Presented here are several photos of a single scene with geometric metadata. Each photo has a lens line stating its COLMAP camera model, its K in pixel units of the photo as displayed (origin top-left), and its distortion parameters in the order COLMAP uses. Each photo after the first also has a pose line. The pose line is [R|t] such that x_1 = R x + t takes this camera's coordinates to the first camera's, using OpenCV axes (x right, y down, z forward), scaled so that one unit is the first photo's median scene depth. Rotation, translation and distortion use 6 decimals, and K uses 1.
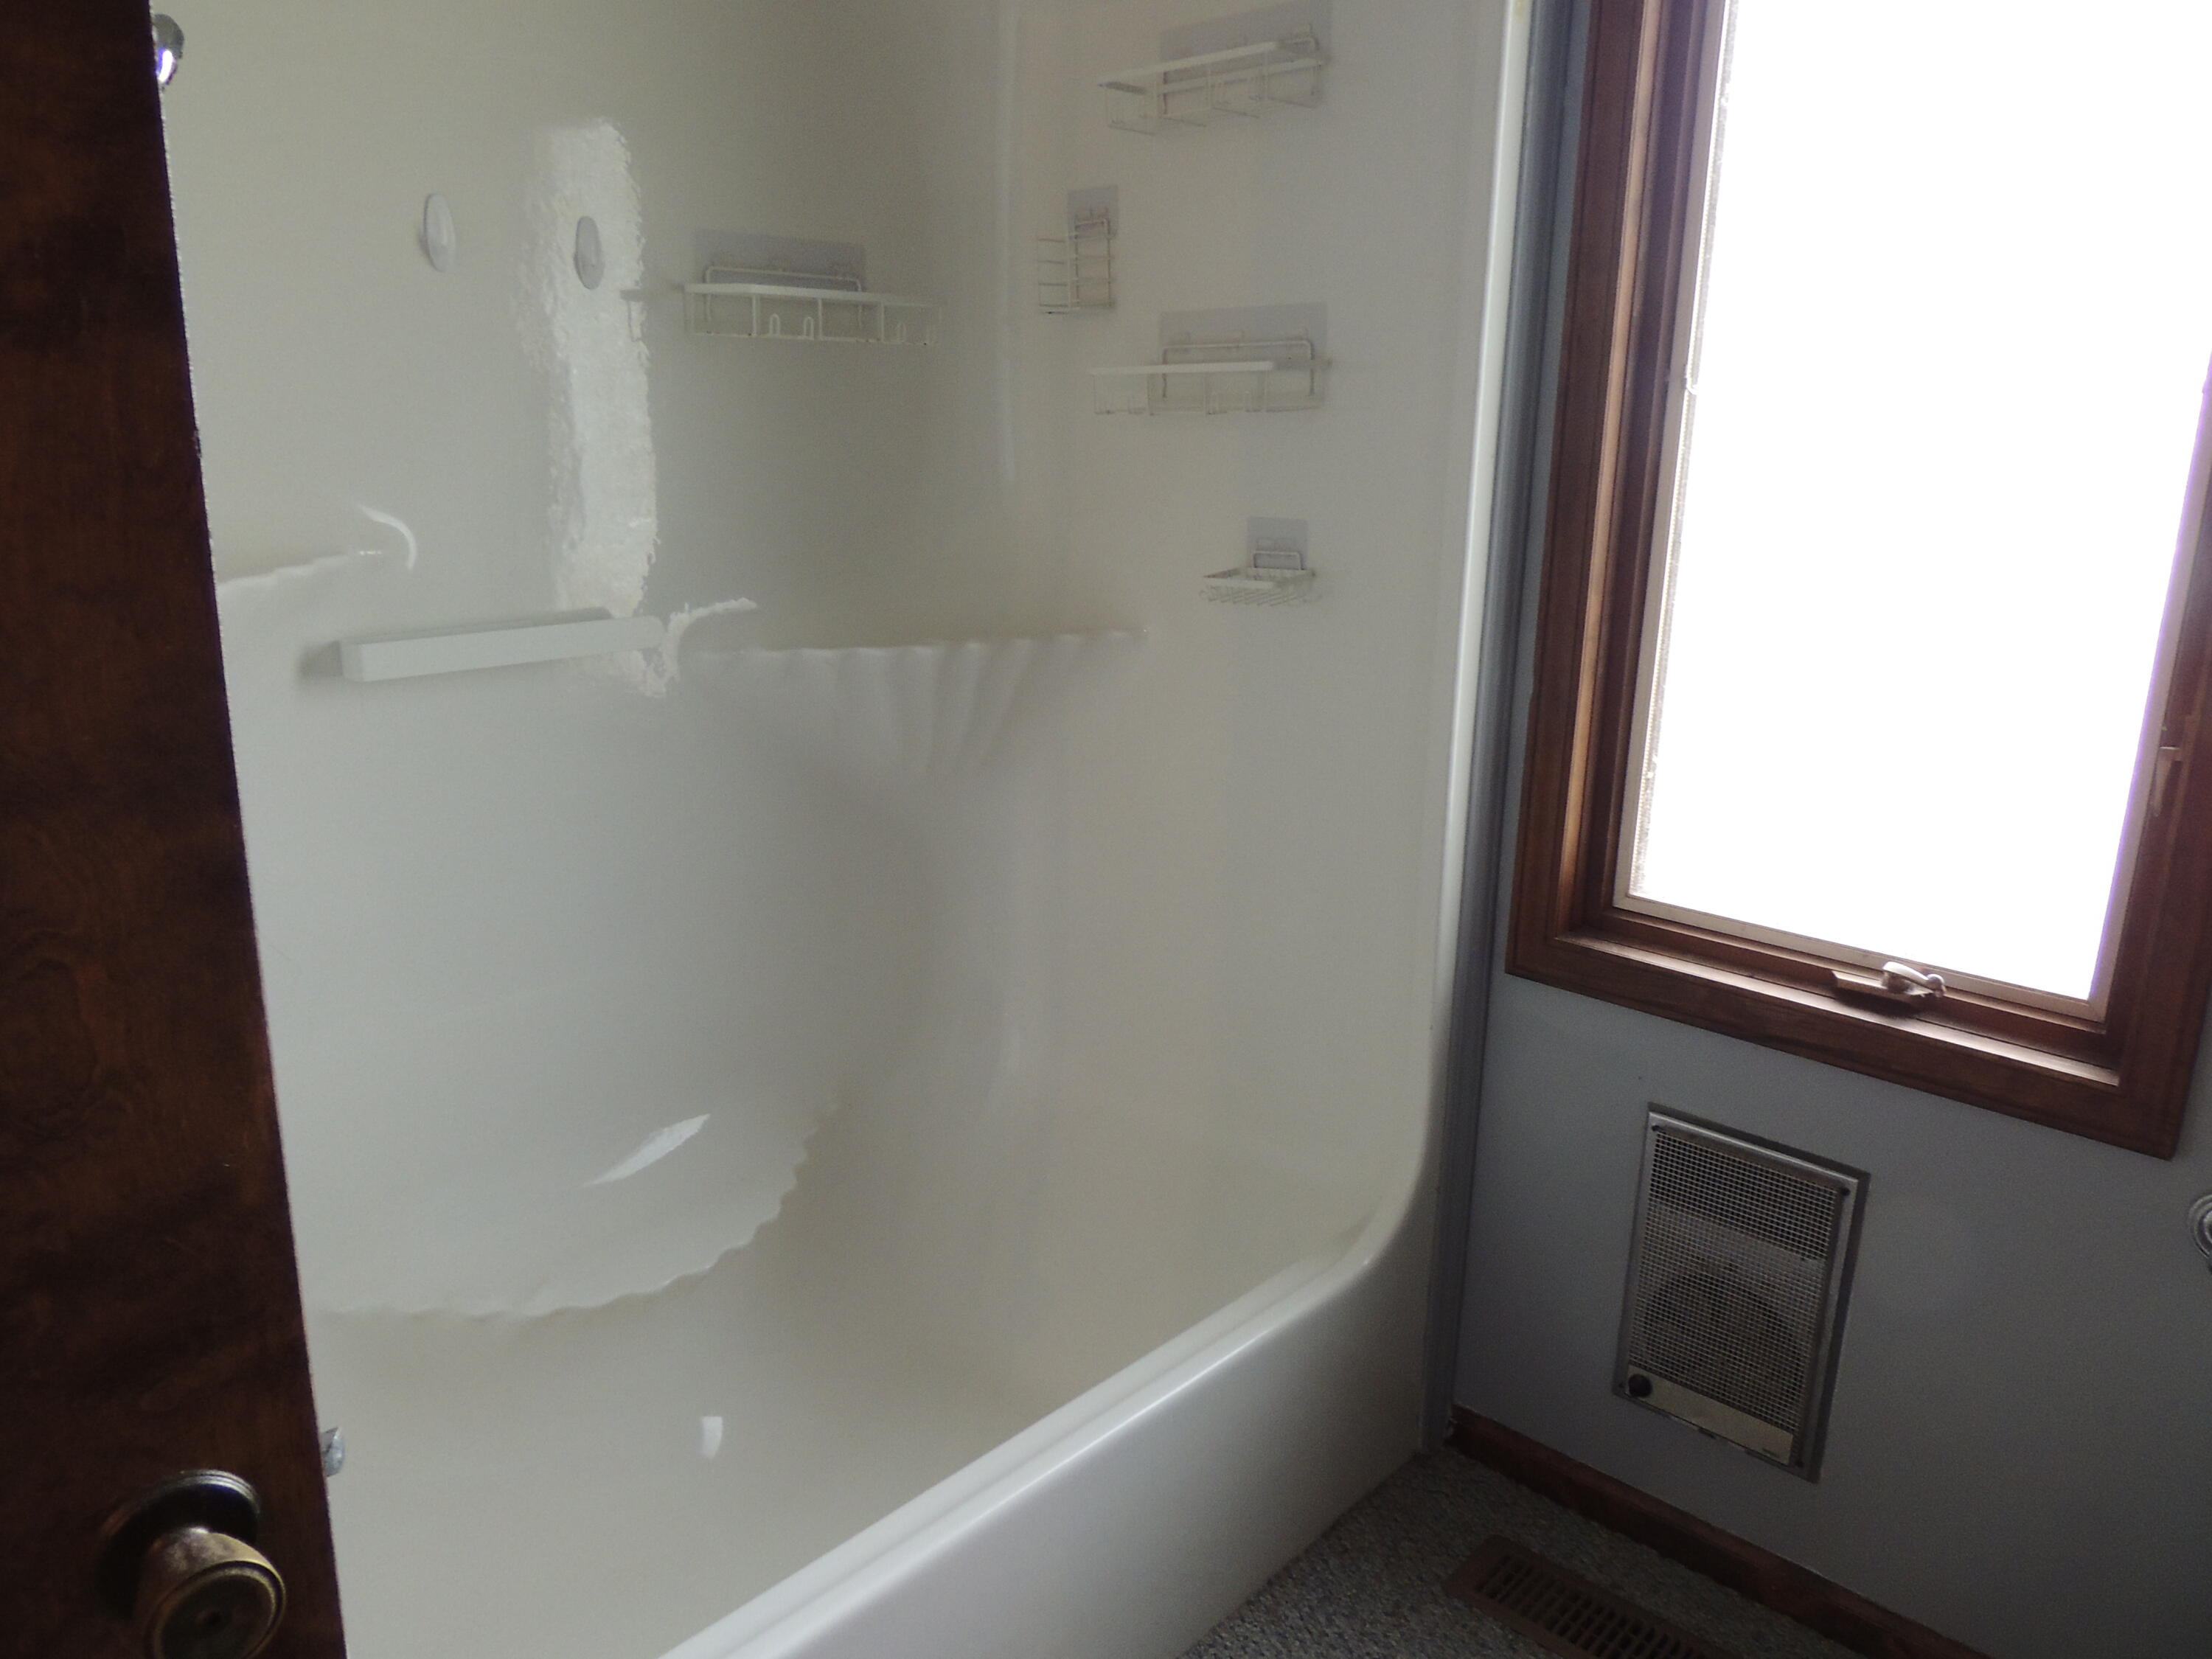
lens RADIAL K [[1577.4, 0, 1106.0], [0, 1577.4, 829.5], [0, 0, 1]] dist [-0.020422, 0.003100]
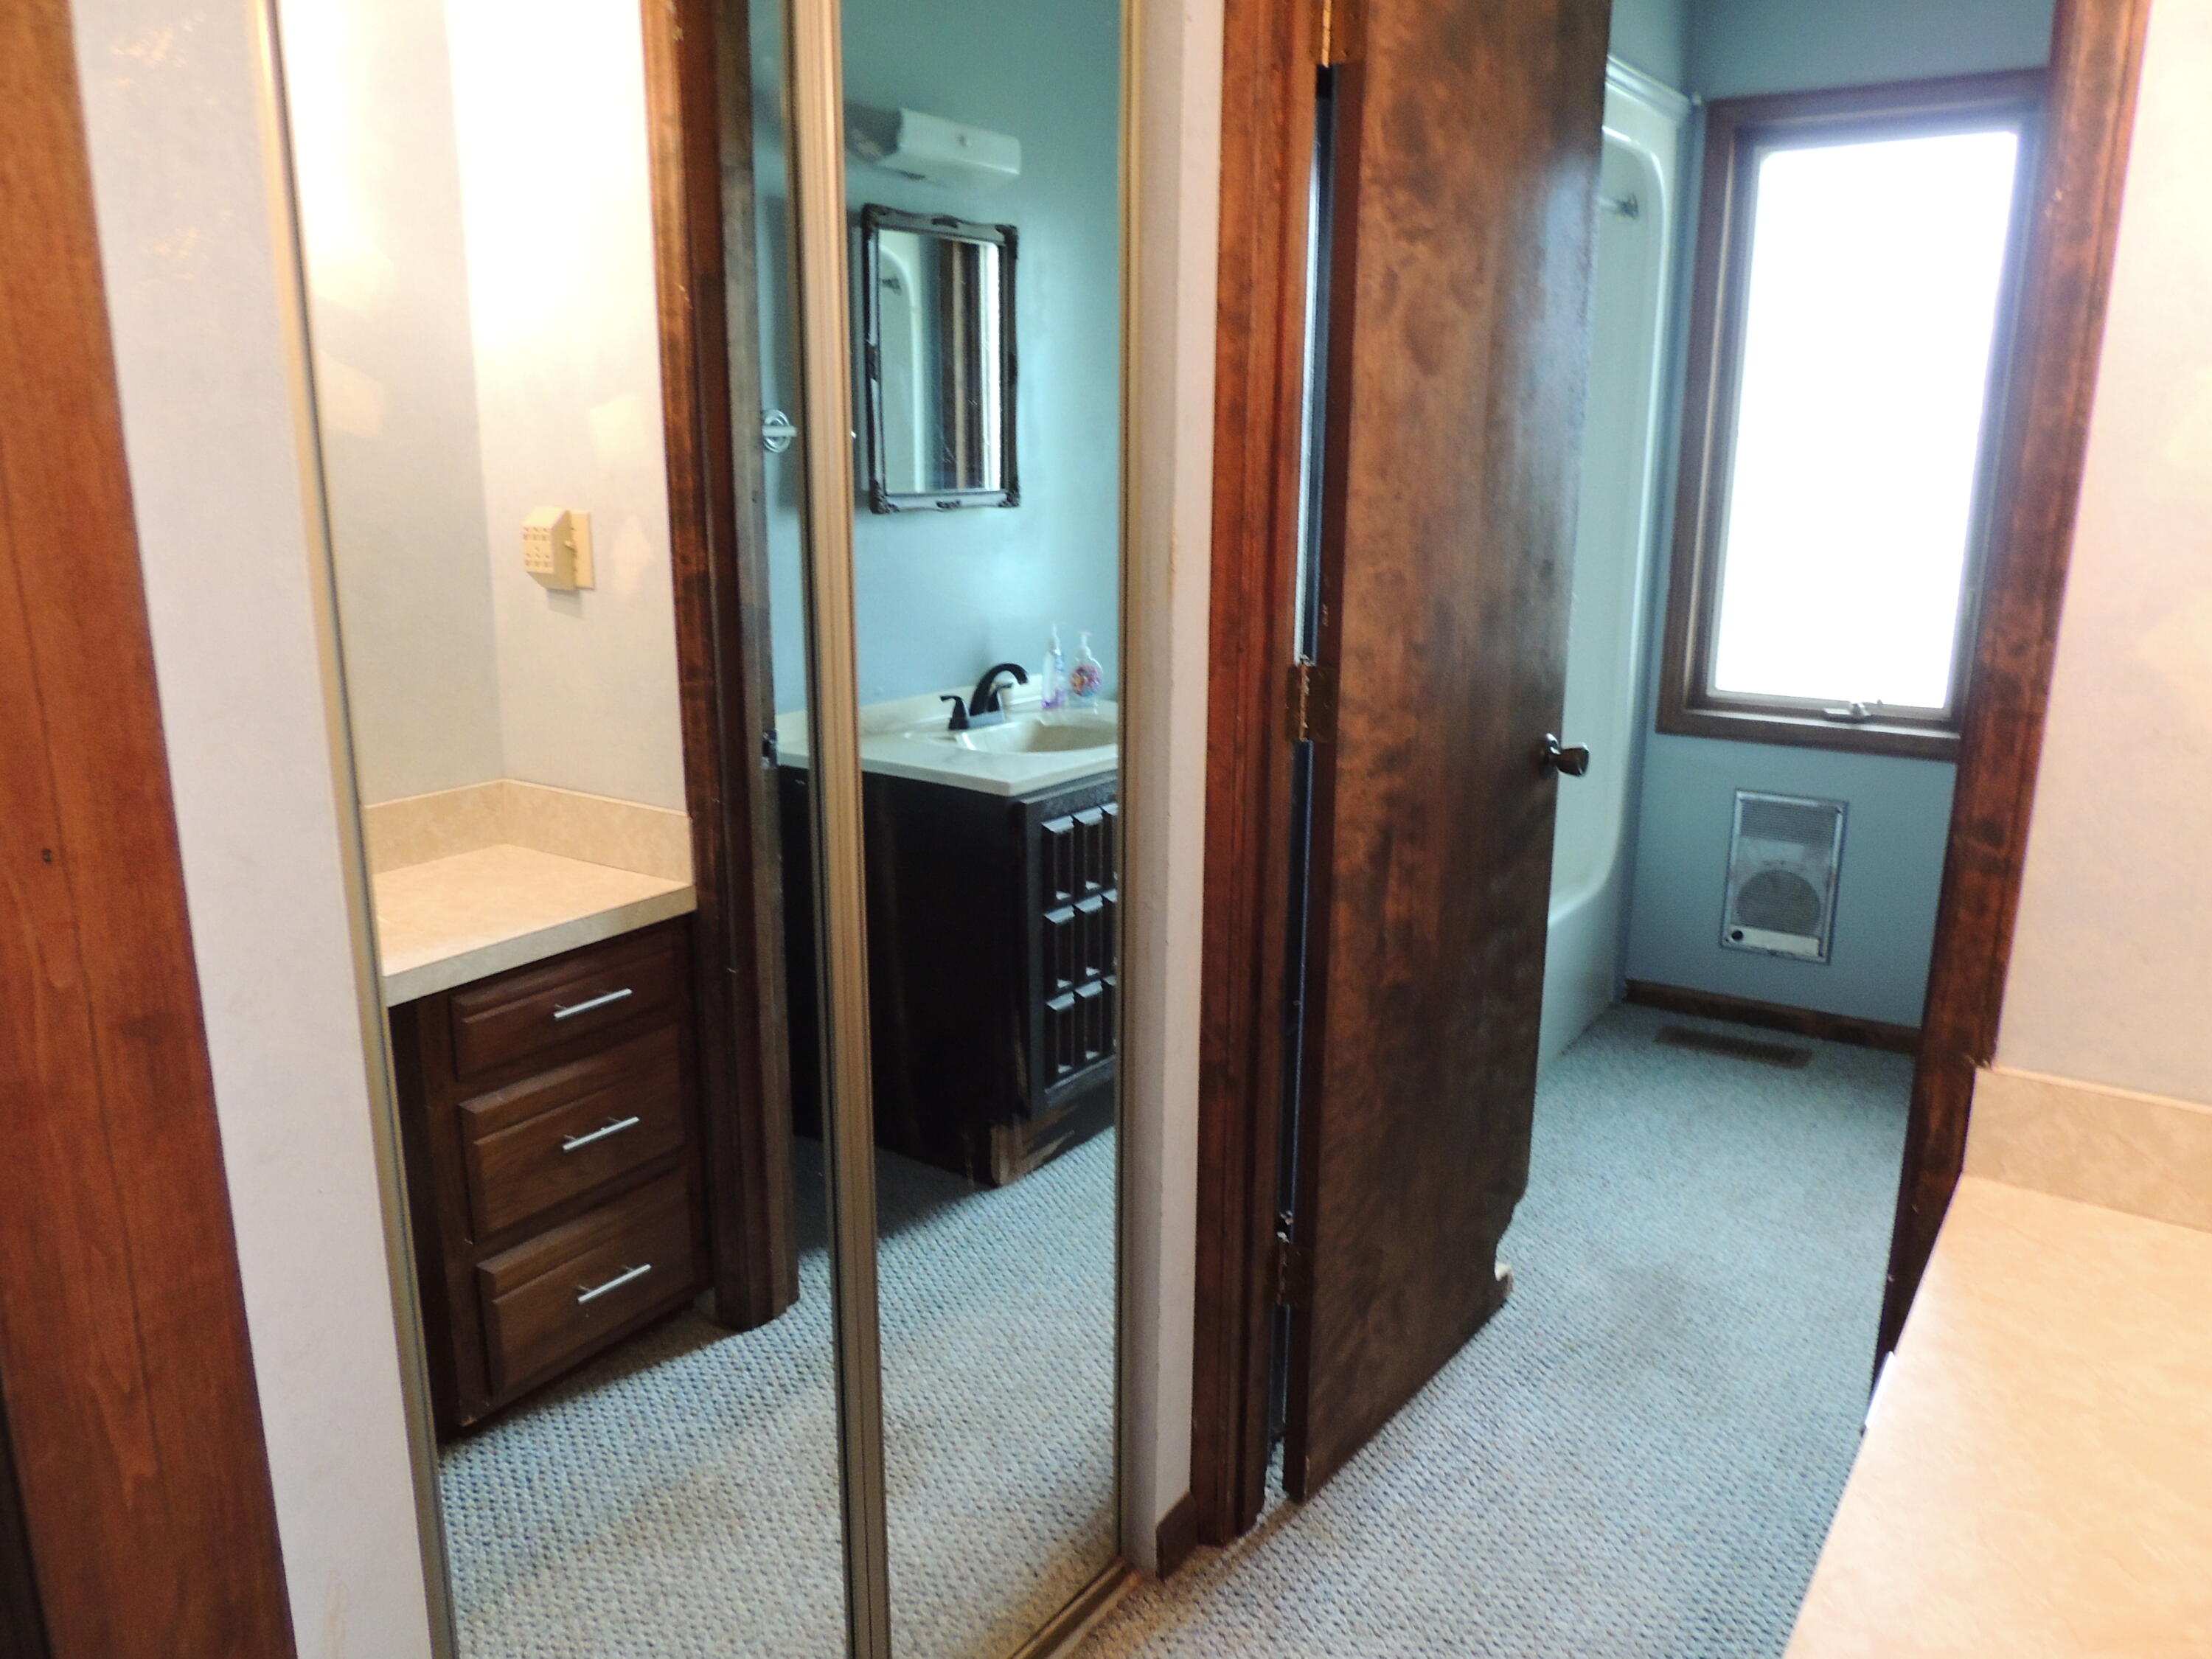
lens RADIAL K [[1577.4, 0, 1106.0], [0, 1577.4, 829.5], [0, 0, 1]] dist [-0.020422, 0.003100]
pose [[0.988051, -0.053766, 0.144445, -0.757240], [0.057396, 0.998129, -0.021082, 0.226814], [-0.143041, 0.029121, 0.989288, -0.886909]]
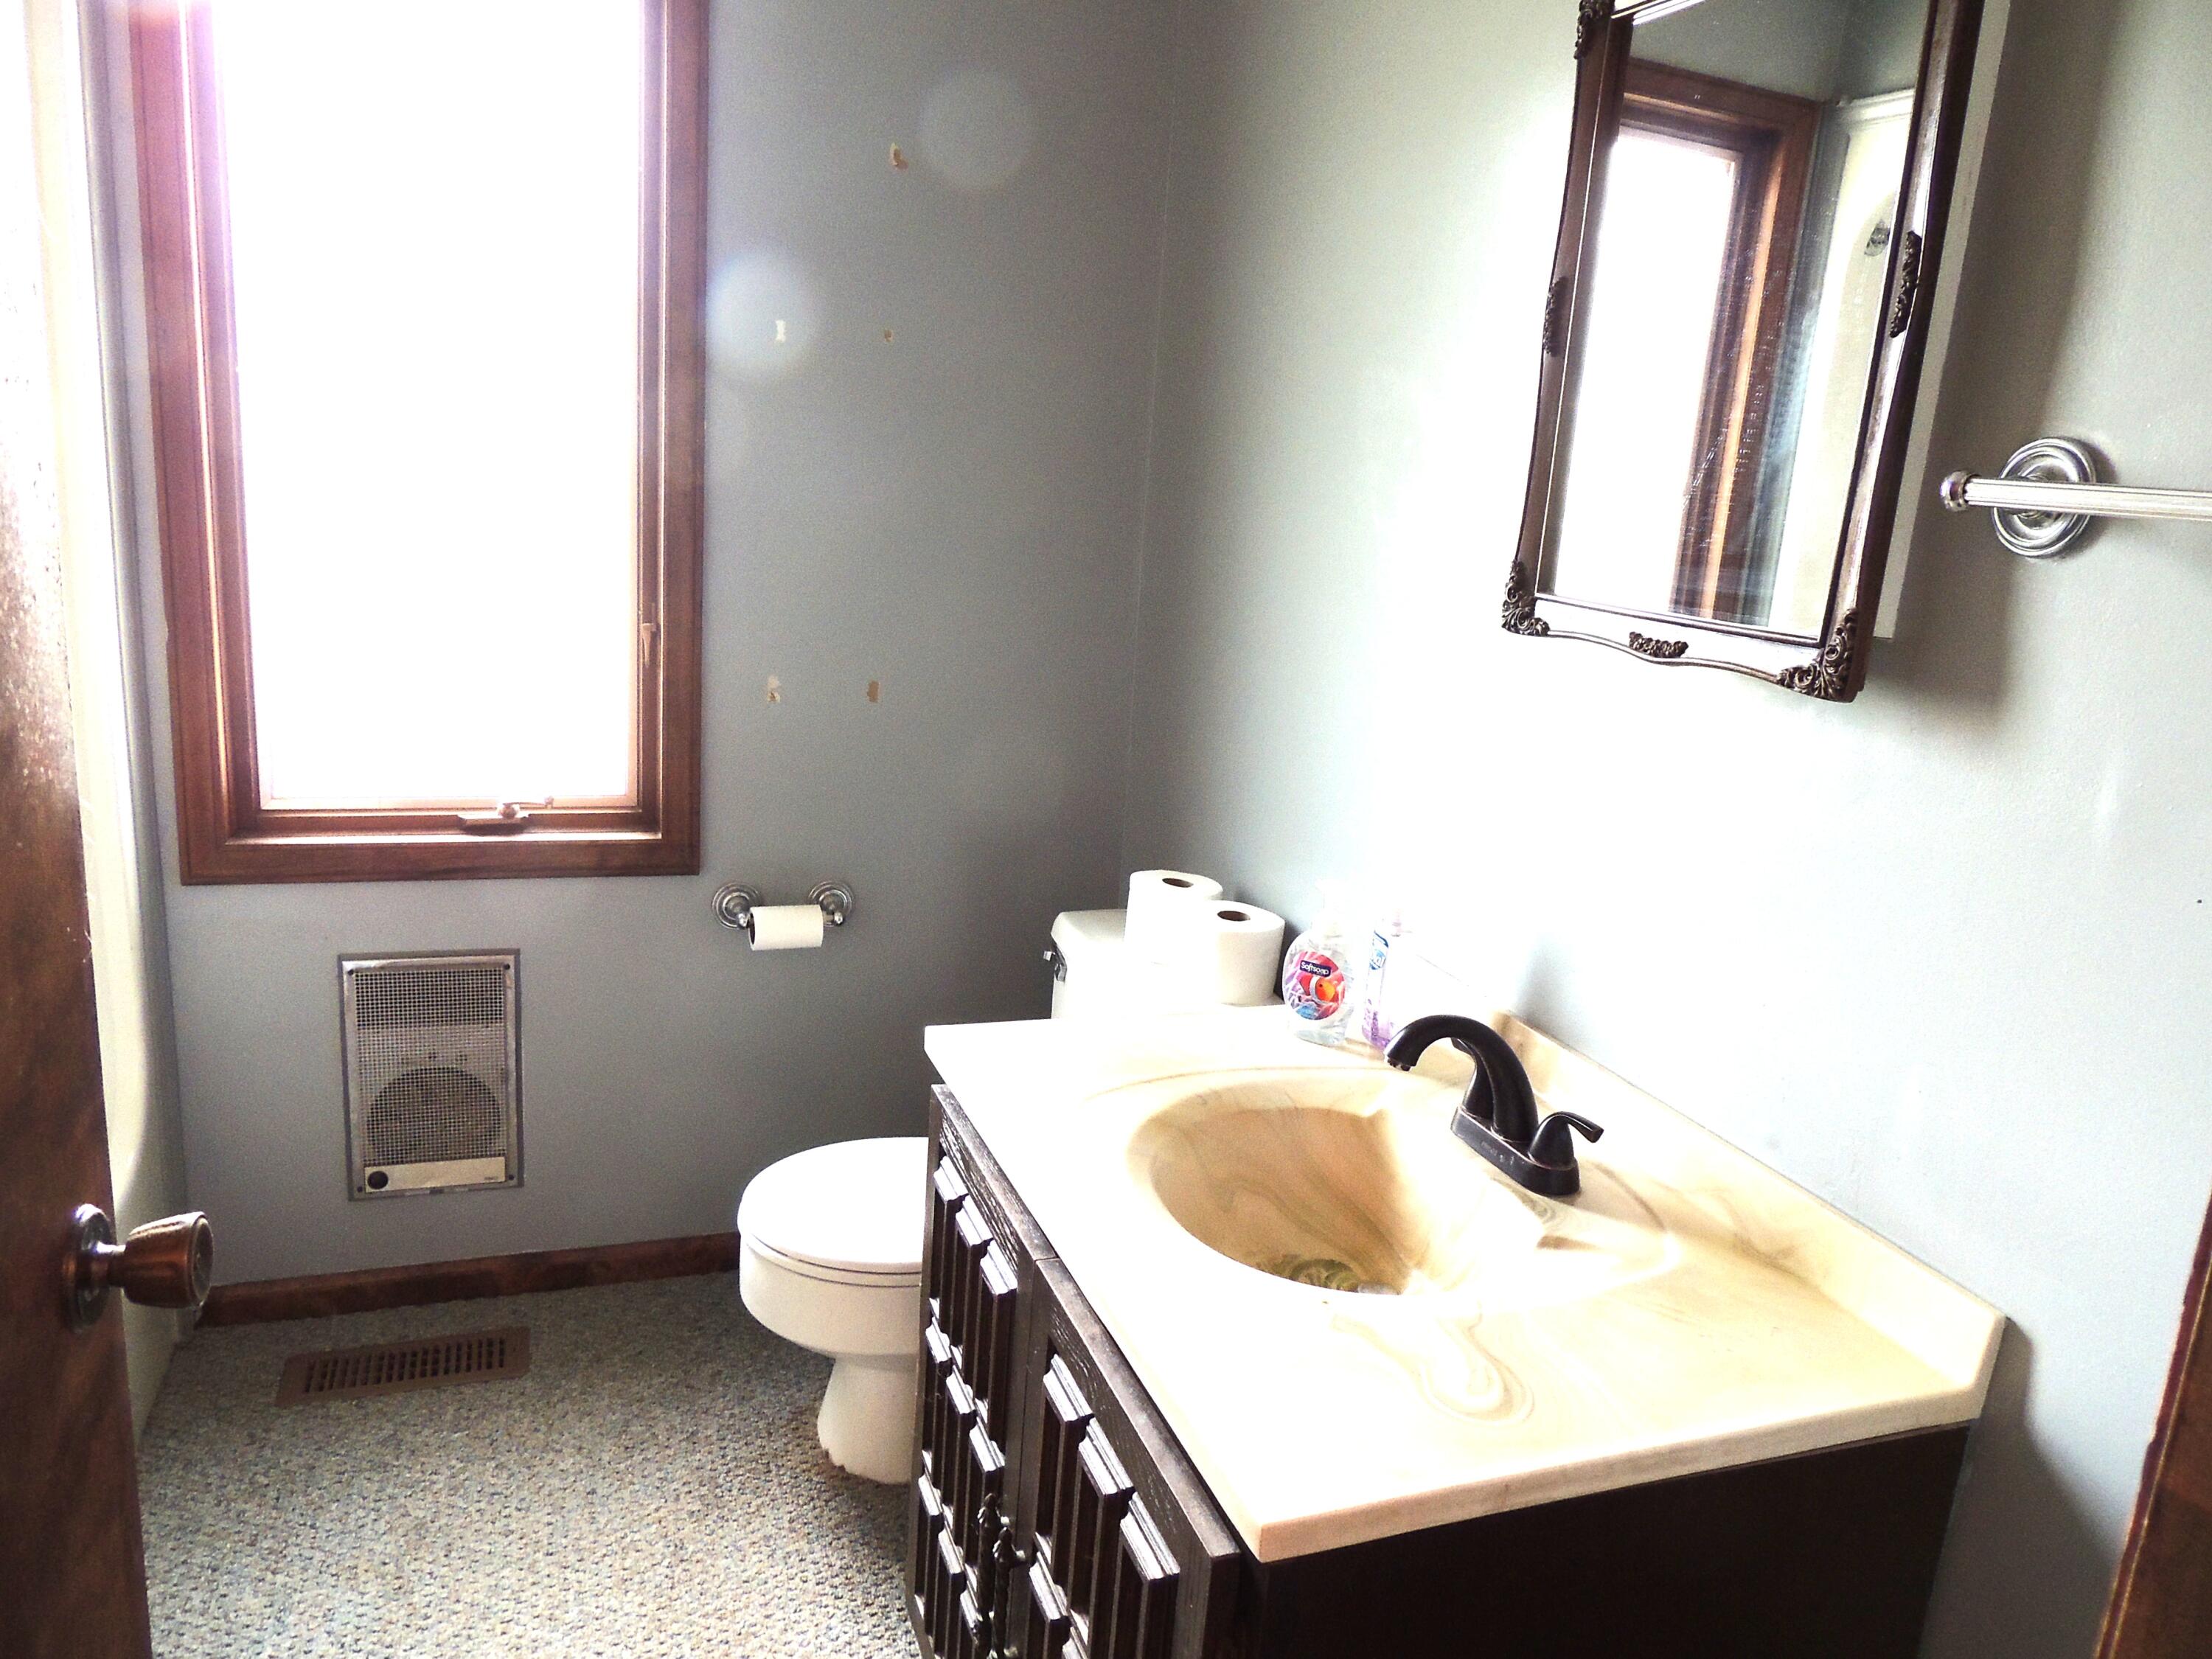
lens RADIAL K [[1577.4, 0, 1106.0], [0, 1577.4, 829.5], [0, 0, 1]] dist [-0.020422, 0.003100]
pose [[0.462918, -0.191068, 0.865563, -0.436537], [0.174819, 0.976992, 0.122169, 0.032451], [-0.868991, 0.094763, 0.485670, -0.140471]]
